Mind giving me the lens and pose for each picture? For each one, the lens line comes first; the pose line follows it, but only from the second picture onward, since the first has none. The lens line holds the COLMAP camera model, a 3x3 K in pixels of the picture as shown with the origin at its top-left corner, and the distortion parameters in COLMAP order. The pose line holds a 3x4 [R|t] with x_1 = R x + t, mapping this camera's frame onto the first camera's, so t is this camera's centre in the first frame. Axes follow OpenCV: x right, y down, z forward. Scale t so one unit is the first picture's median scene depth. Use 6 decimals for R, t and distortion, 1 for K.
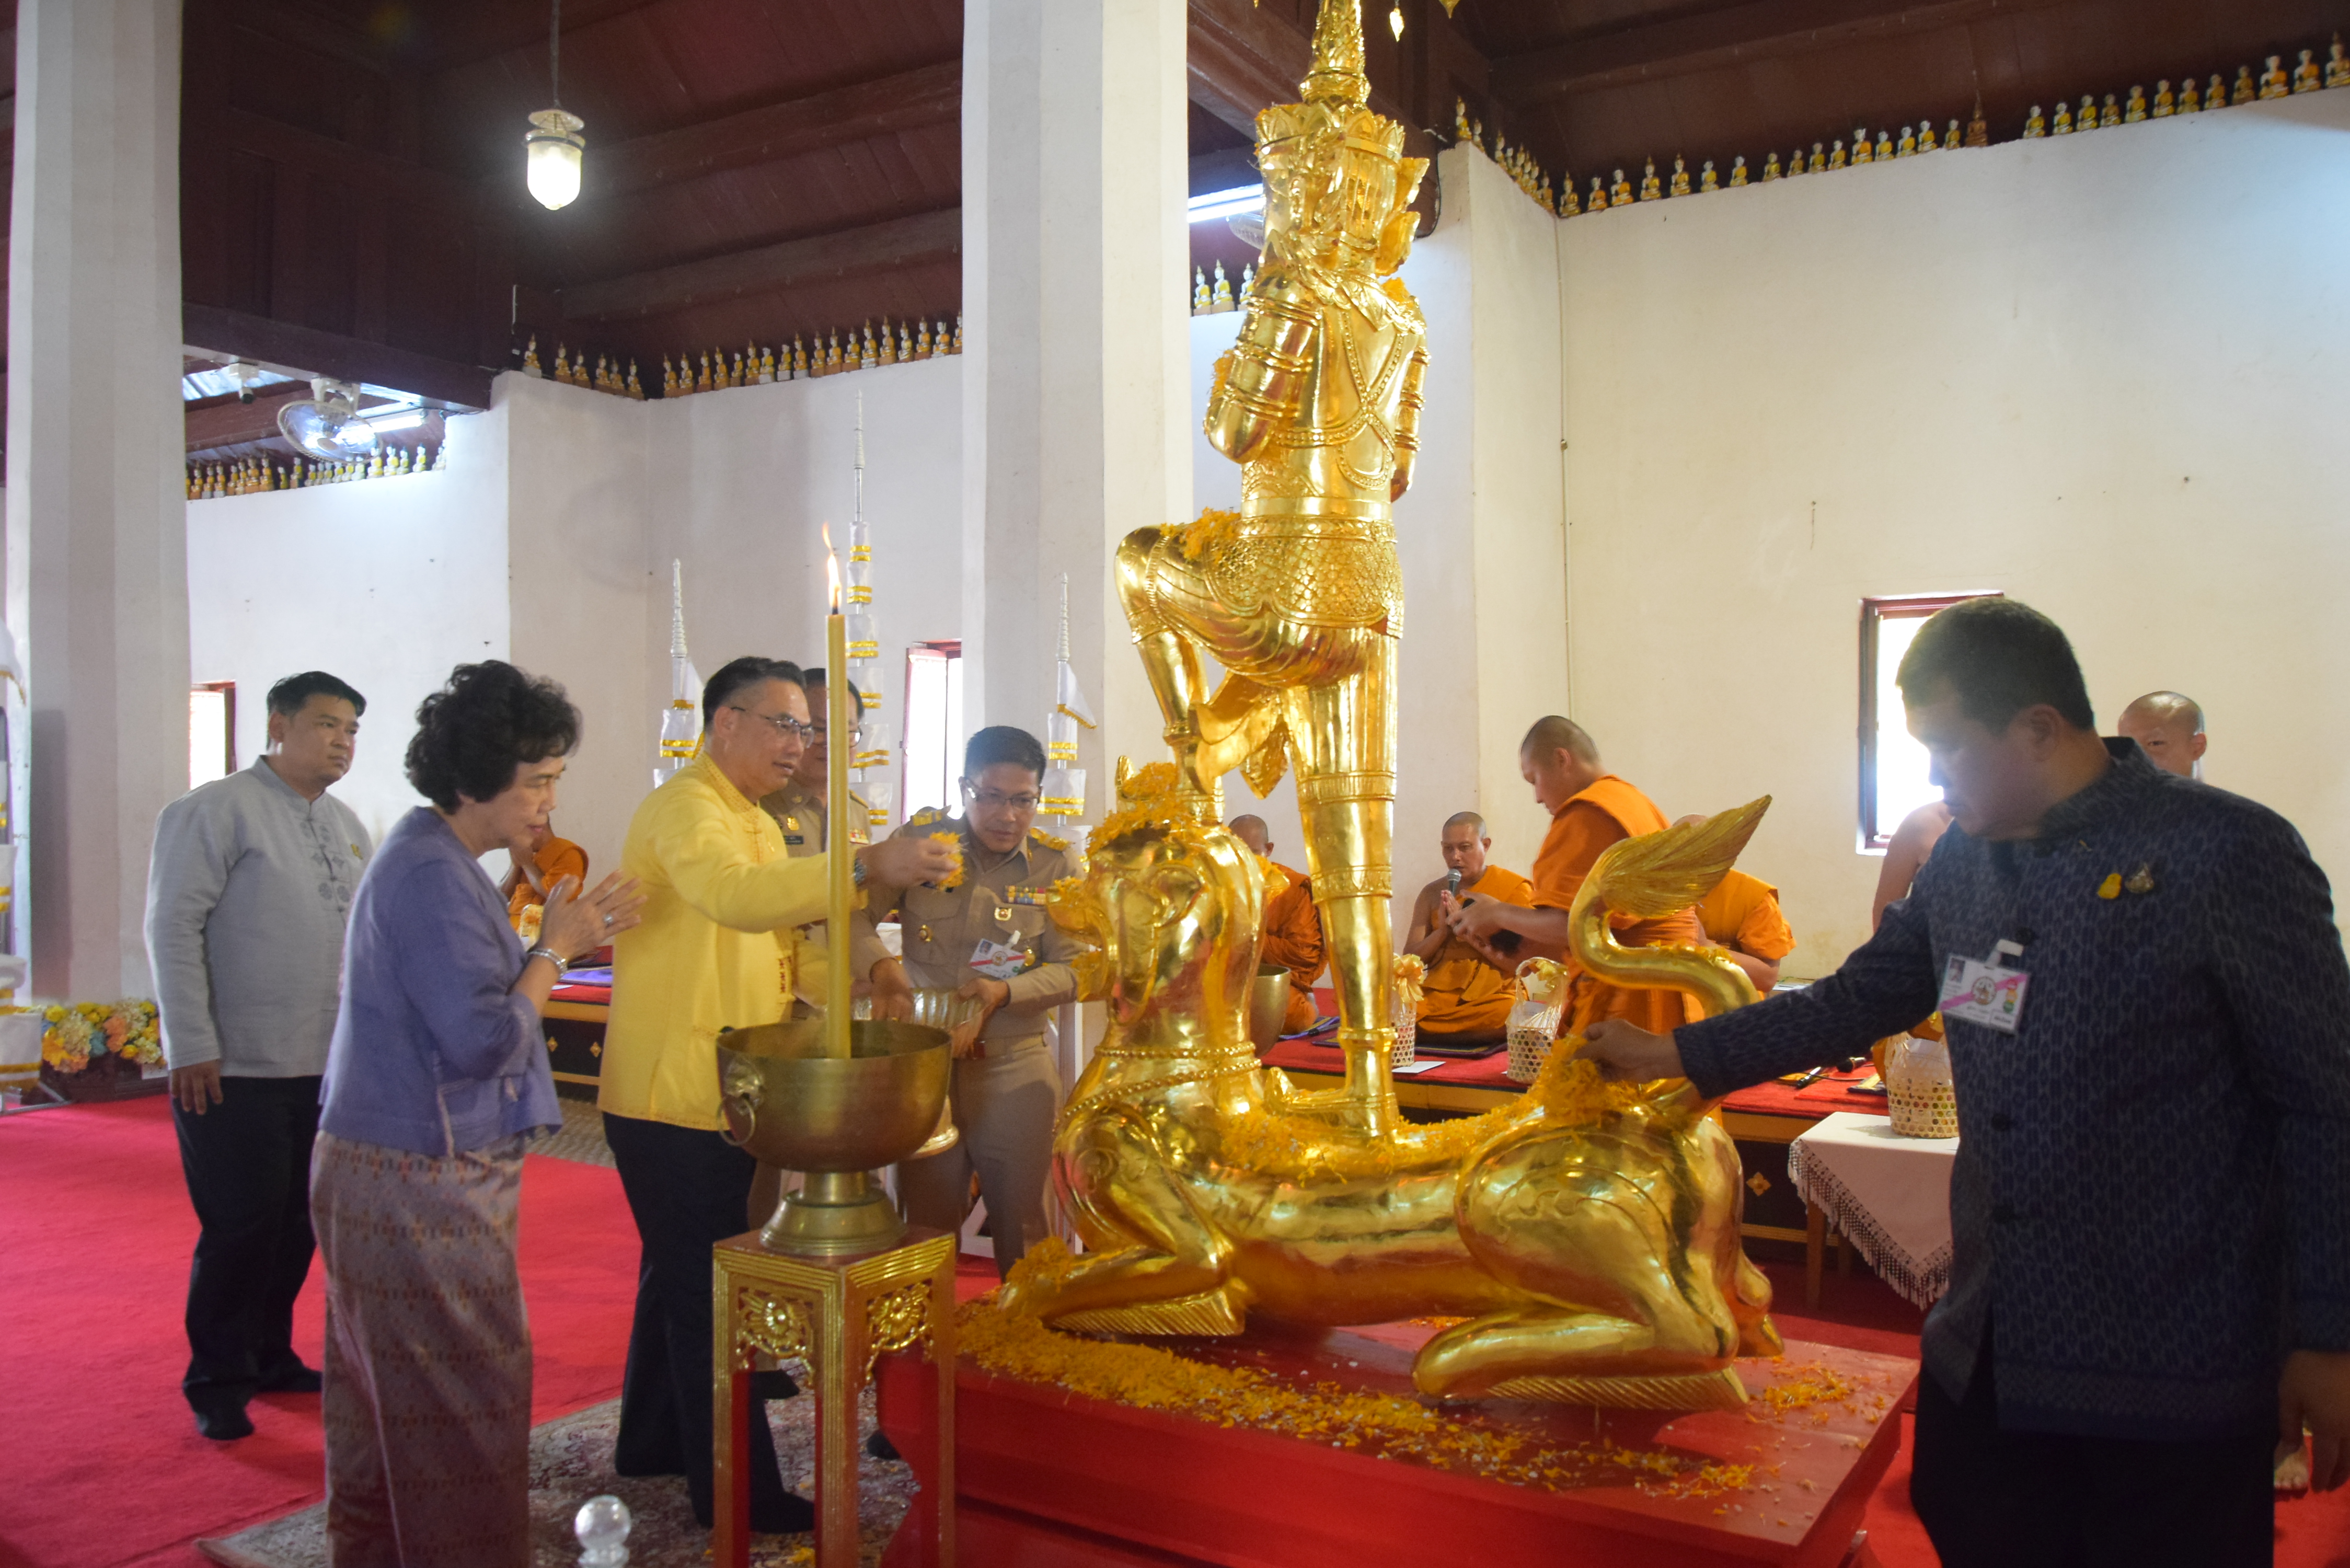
lens RADIAL K [[1833.3, 0, 1189.6], [0, 1833.3, 786.6], [0, 0, 1]] dist [-0.054814, 0.018312]
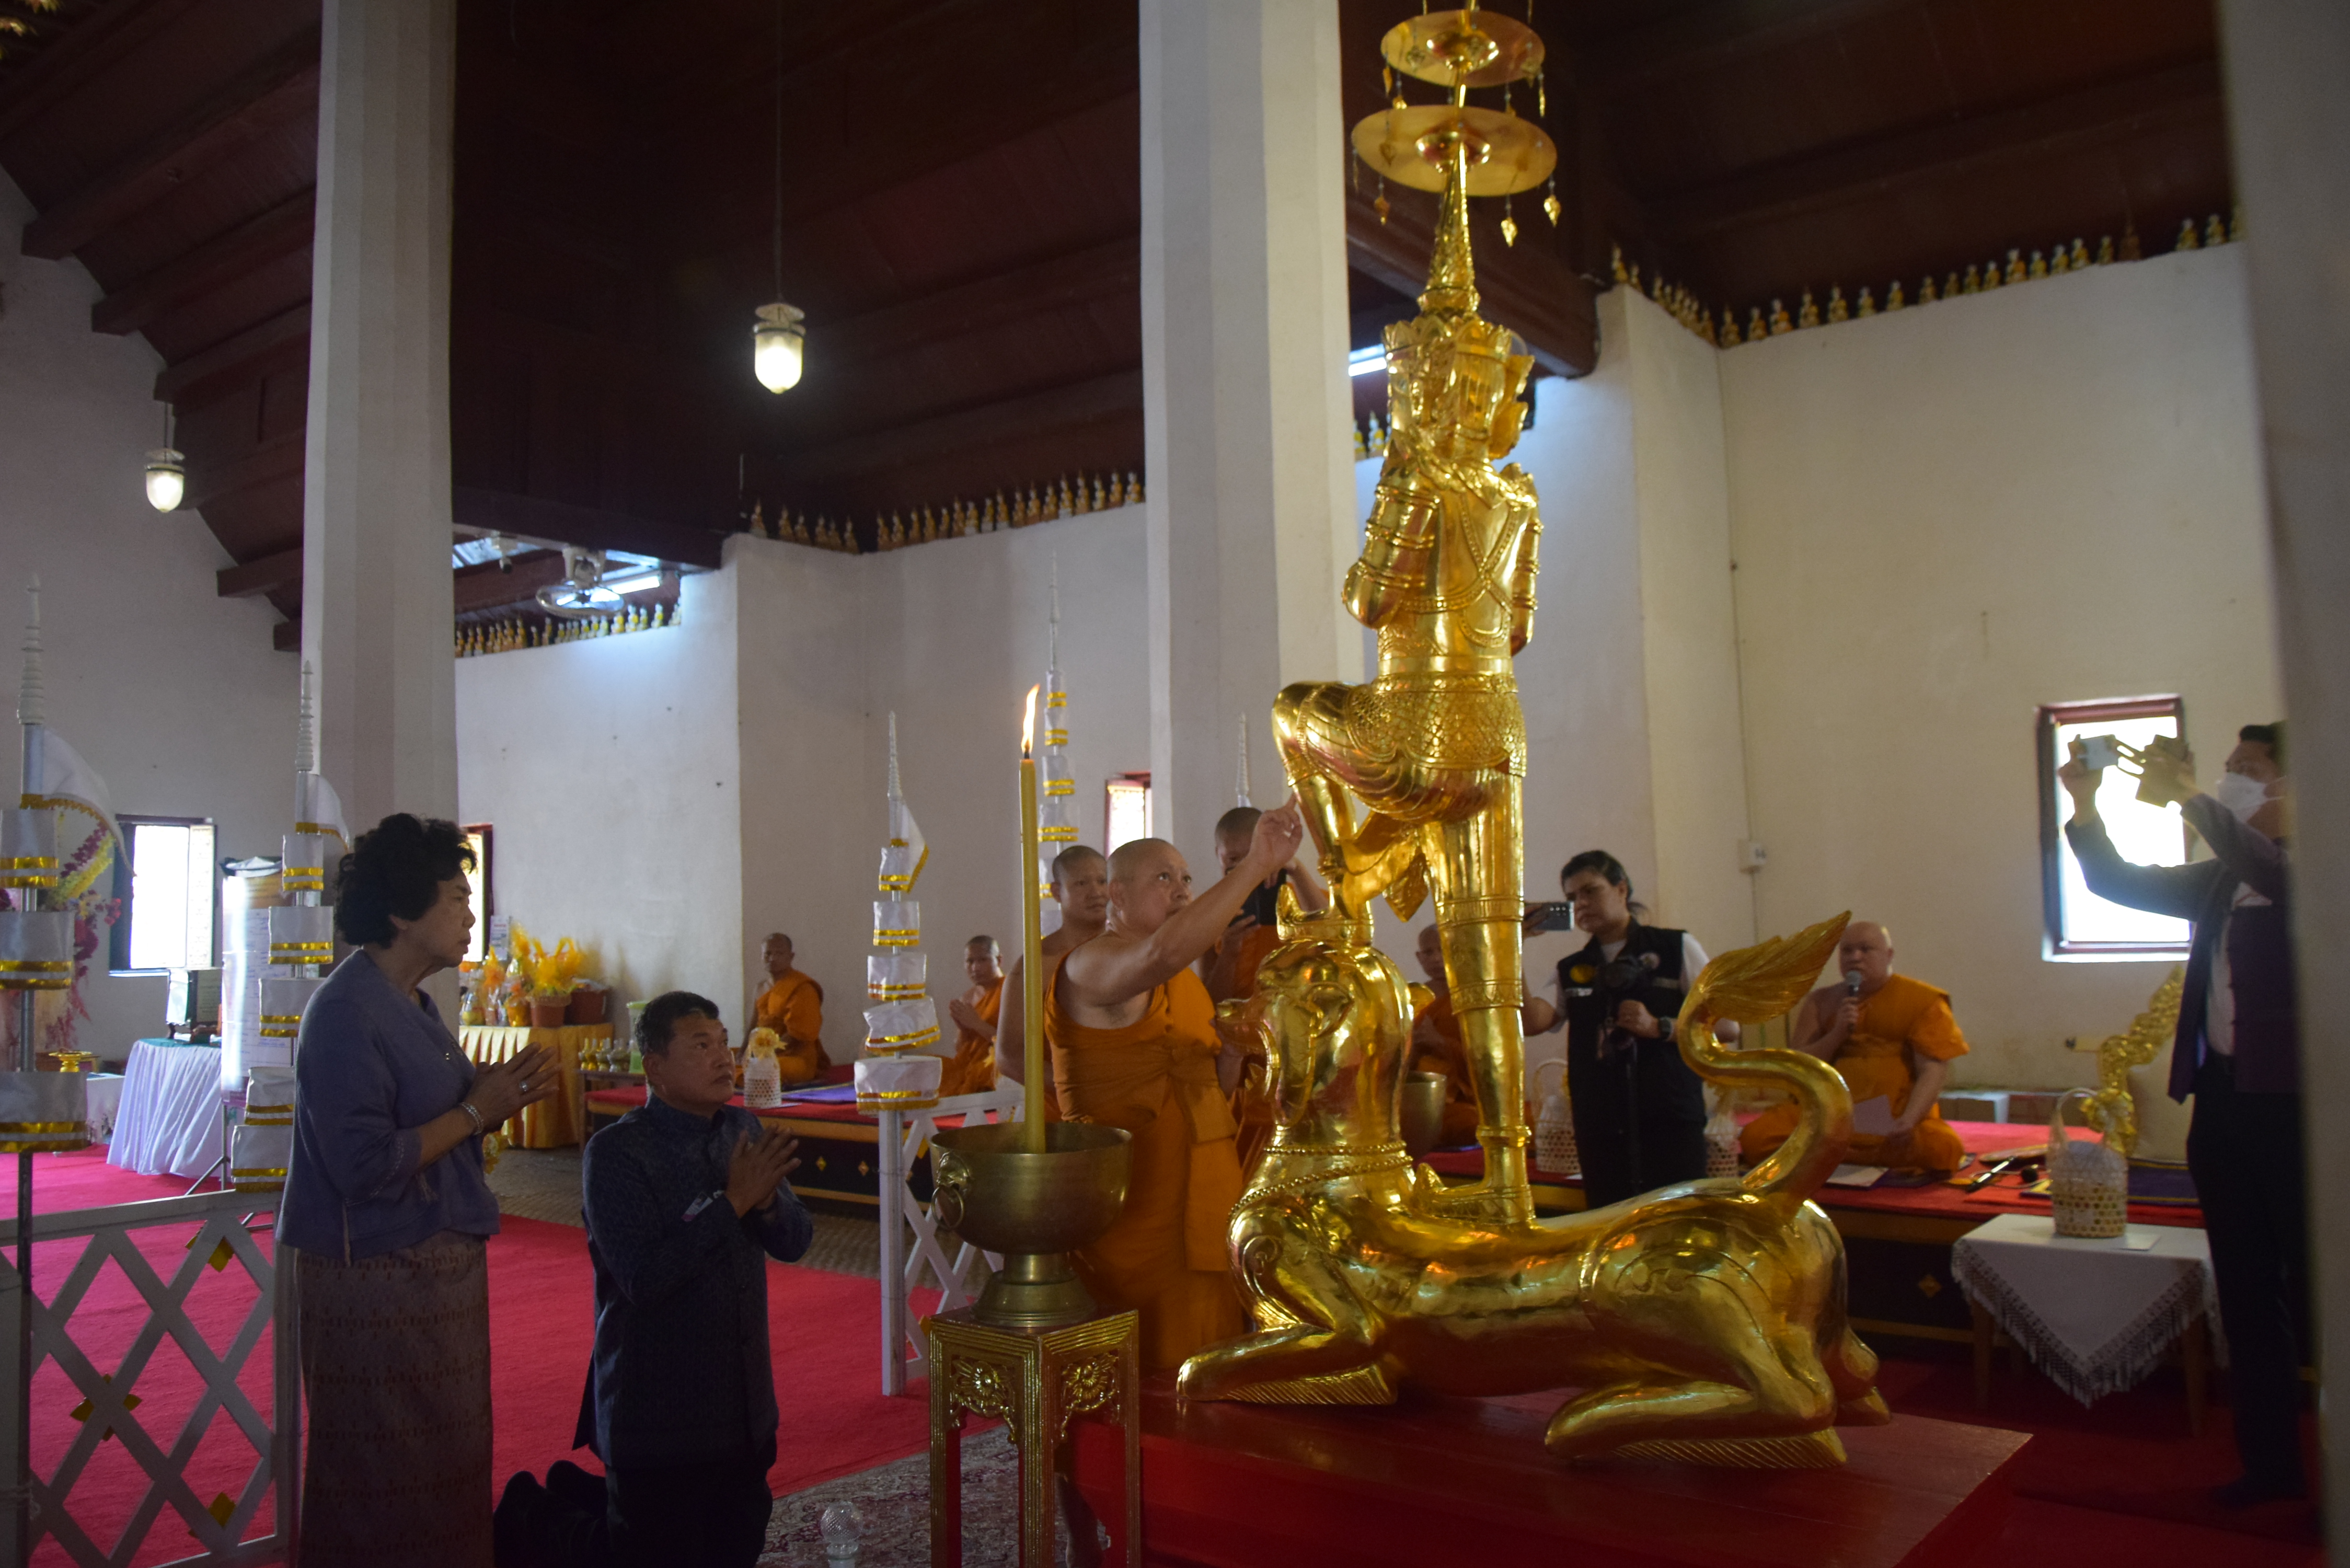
lens RADIAL K [[1833.3, 0, 1184.4], [0, 1833.3, 785.9], [0, 0, 1]] dist [-0.054814, 0.018312]
pose [[0.993103, -0.026348, -0.114244, 0.024178], [0.018884, 0.997645, -0.065933, -0.003356], [0.115712, 0.063321, 0.991262, -0.090464]]
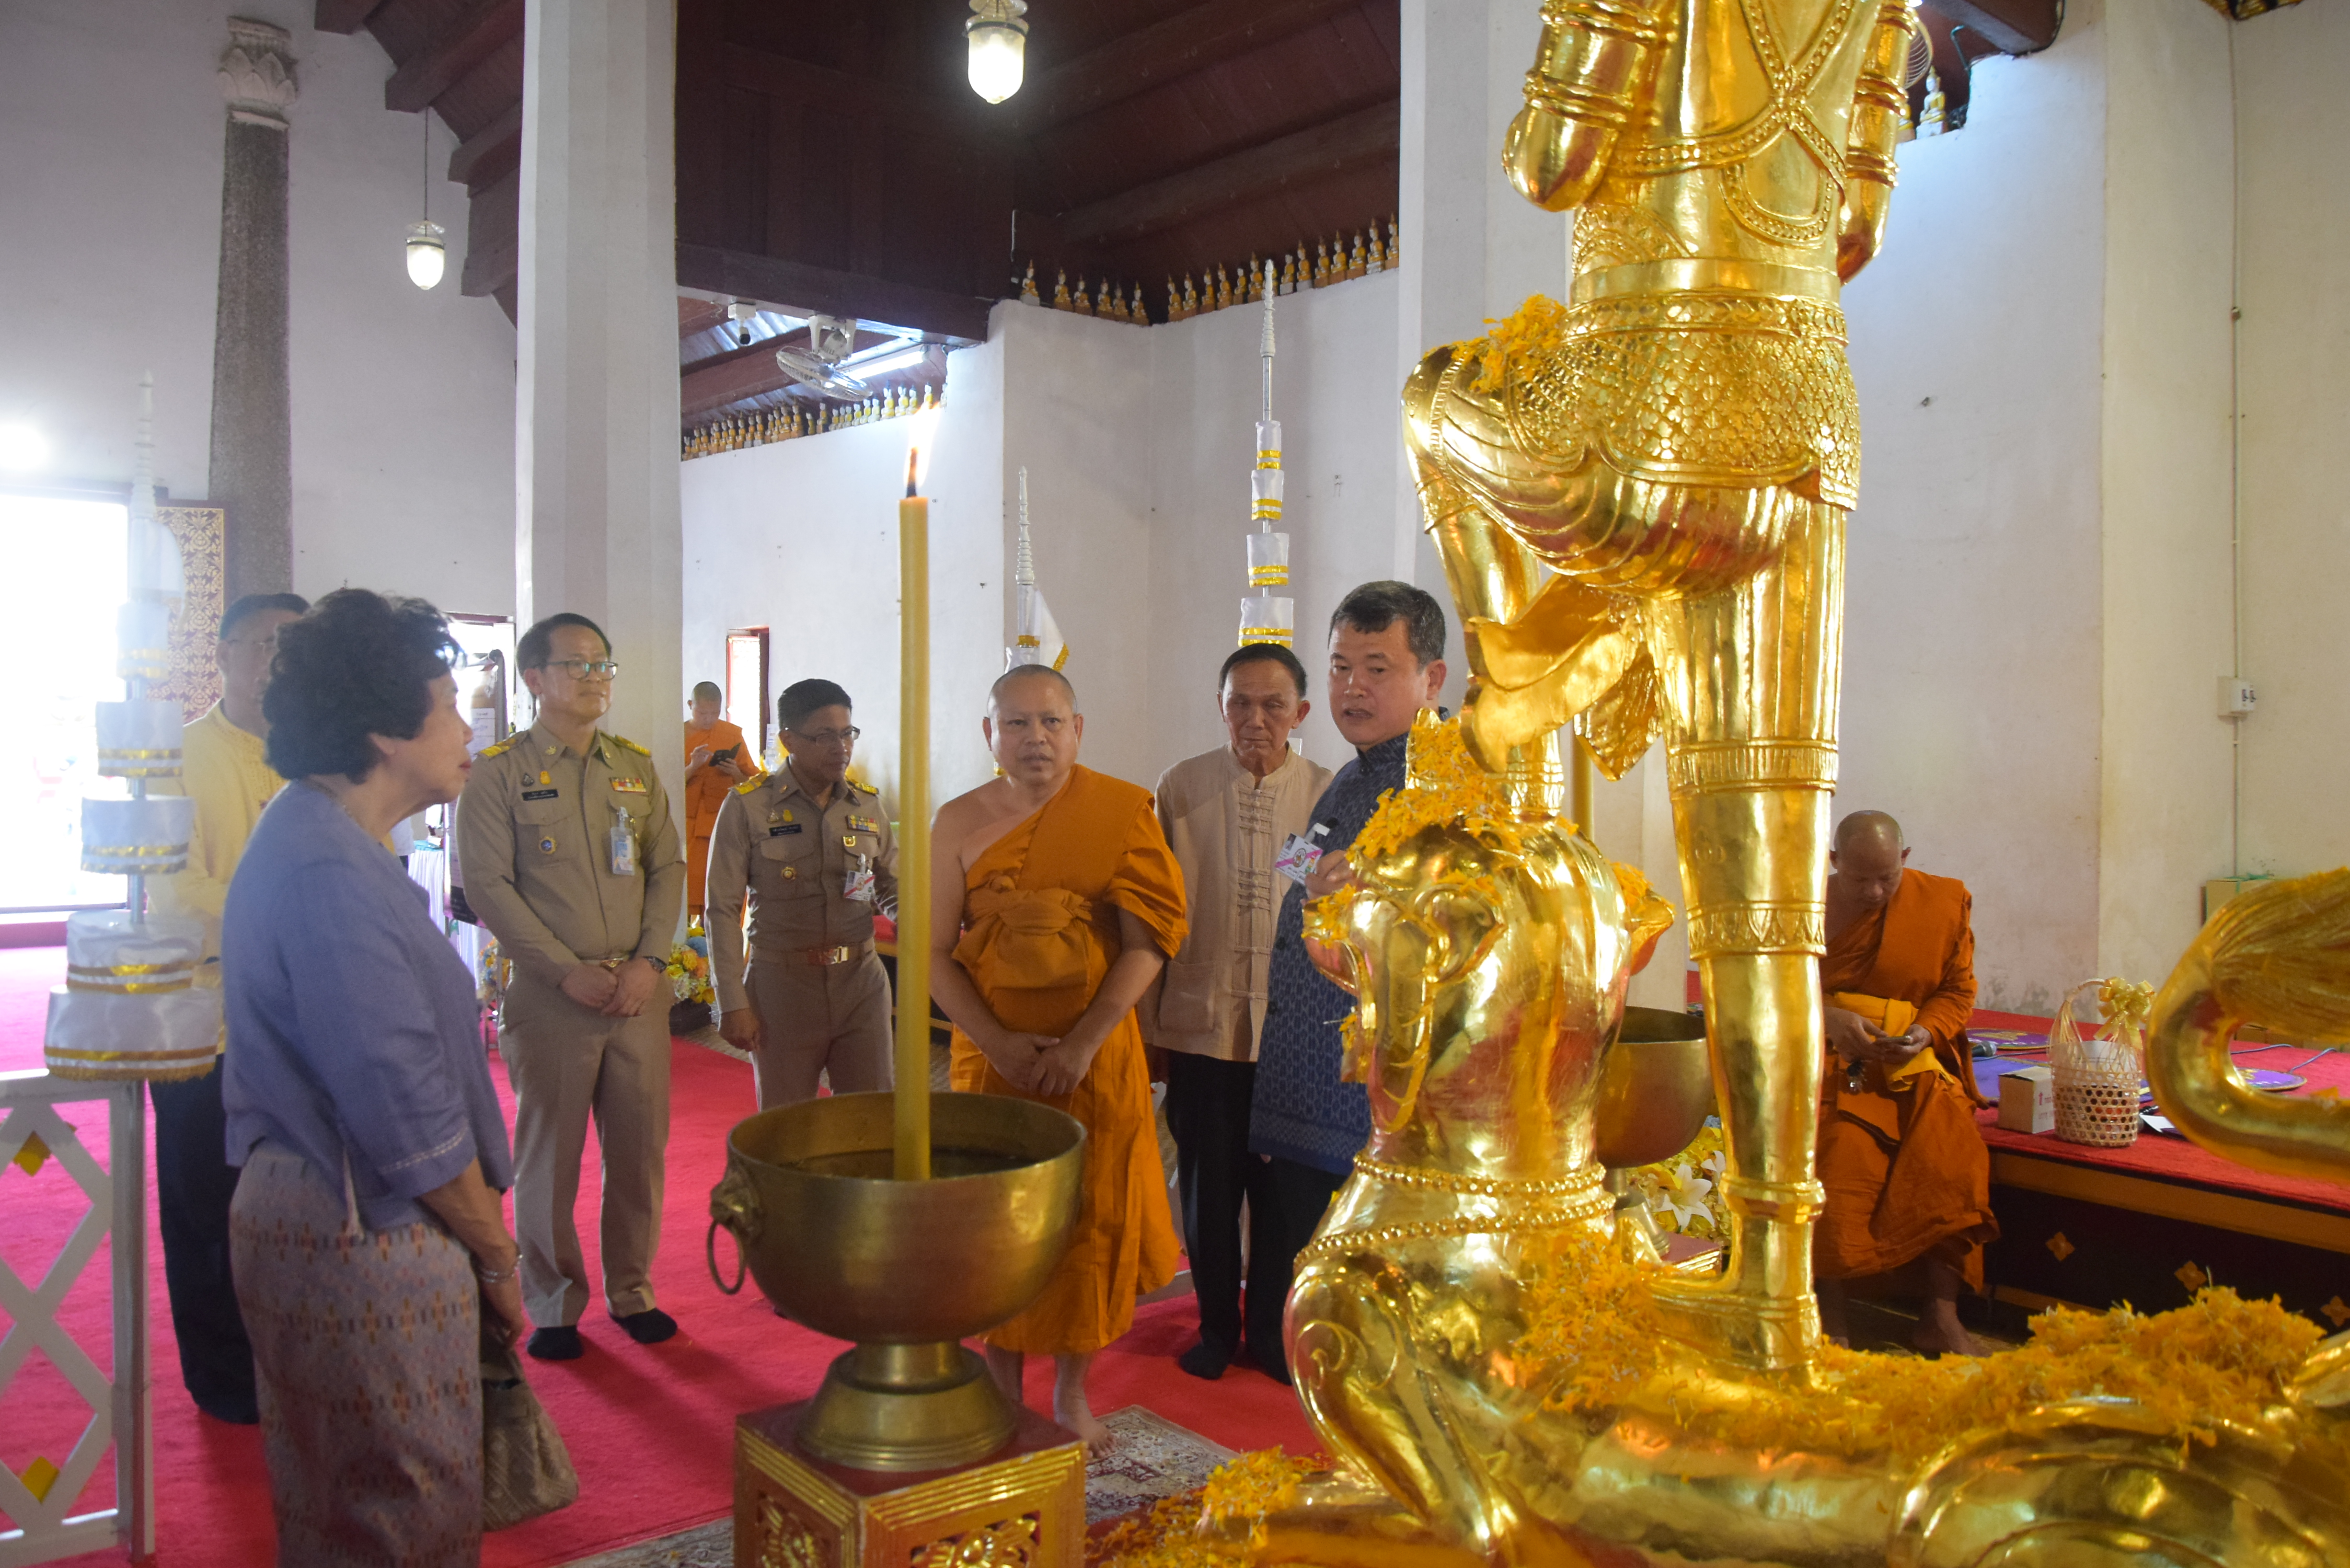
lens RADIAL K [[1833.3, 0, 1176.5], [0, 1833.3, 787.8], [0, 0, 1]] dist [-0.054814, 0.018312]
pose [[0.944947, 0.023314, -0.326391, 0.068160], [-0.014233, 0.999443, 0.030186, -0.004982], [0.326913, -0.023879, 0.944753, 0.256293]]
